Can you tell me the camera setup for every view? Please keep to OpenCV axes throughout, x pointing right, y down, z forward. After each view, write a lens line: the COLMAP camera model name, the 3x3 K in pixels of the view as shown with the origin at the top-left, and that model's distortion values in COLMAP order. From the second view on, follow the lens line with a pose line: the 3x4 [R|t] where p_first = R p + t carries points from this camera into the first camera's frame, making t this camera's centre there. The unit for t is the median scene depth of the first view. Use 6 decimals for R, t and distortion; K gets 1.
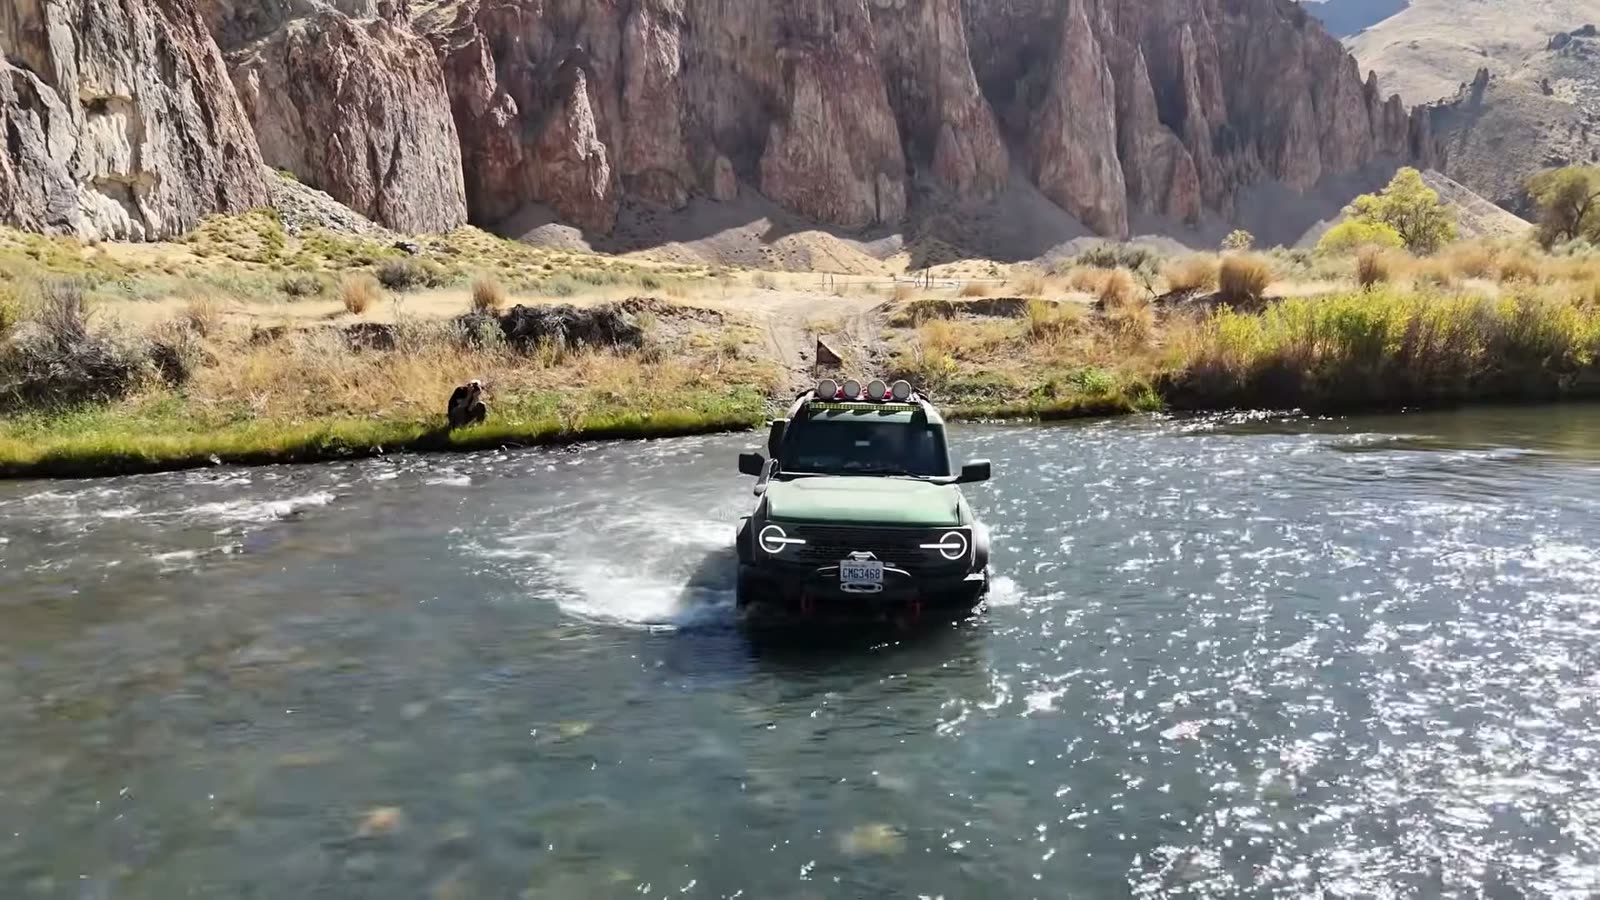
lens RADIAL K [[1178.4, 0, 799.8], [0, 1178.4, 443.3], [0, 0, 1]] dist [0.037611, -0.028402]
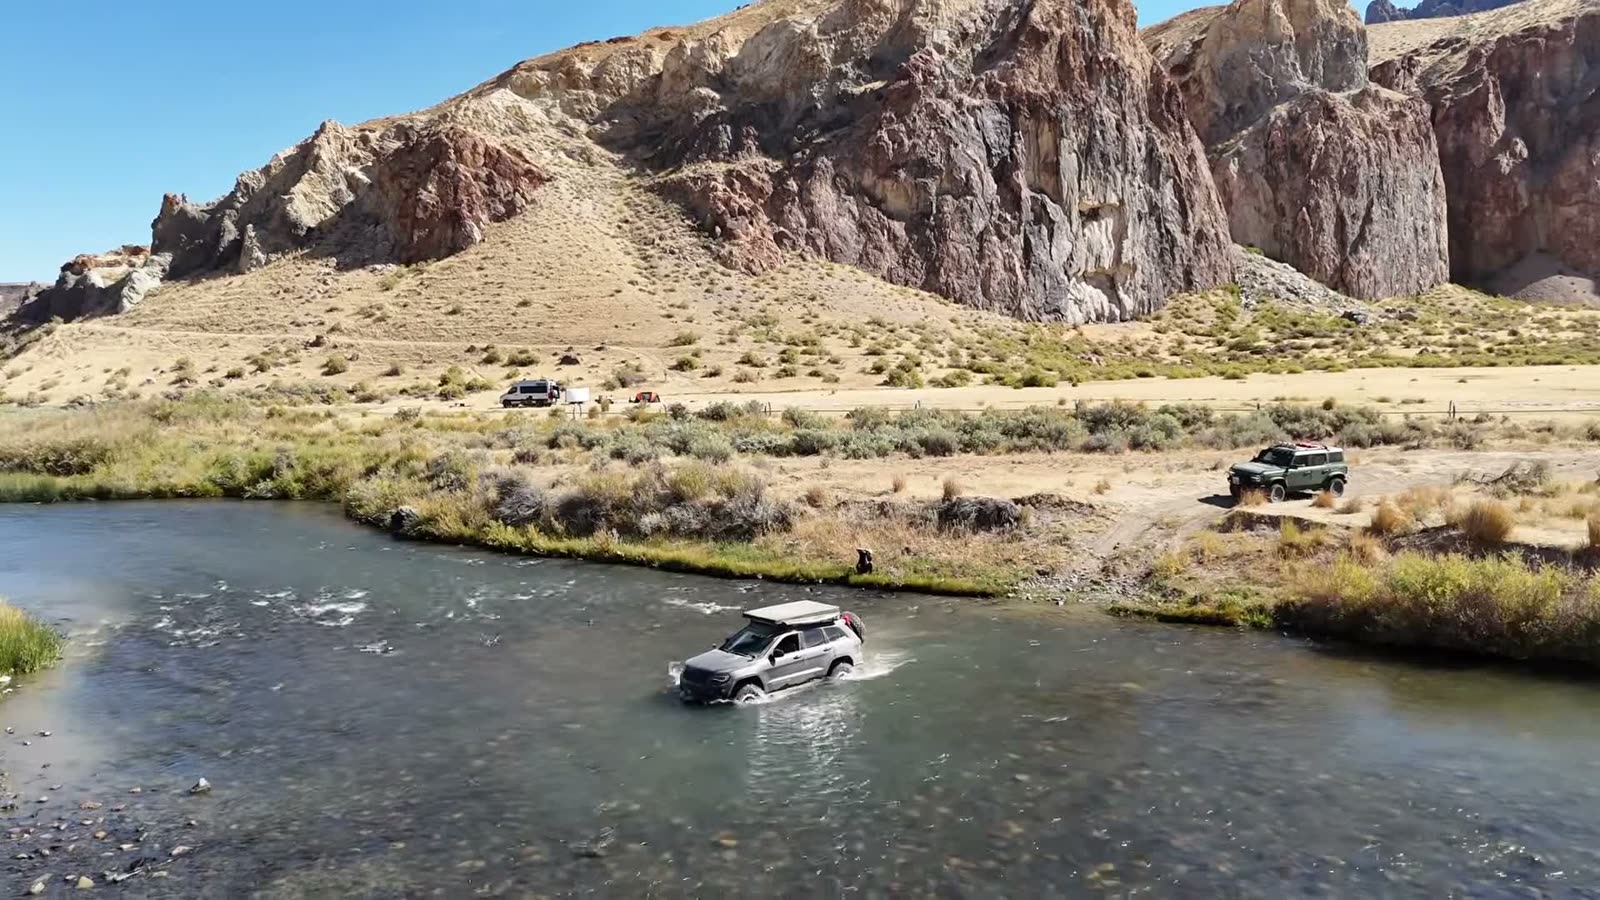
lens RADIAL K [[1178.4, 0, 798.3], [0, 1178.4, 454.2], [0, 0, 1]] dist [0.037611, -0.028402]
pose [[0.677745, 0.065080, -0.732411, 0.098951], [-0.082174, 0.996540, 0.012510, -0.021439], [0.730691, 0.051706, 0.680747, -0.036906]]
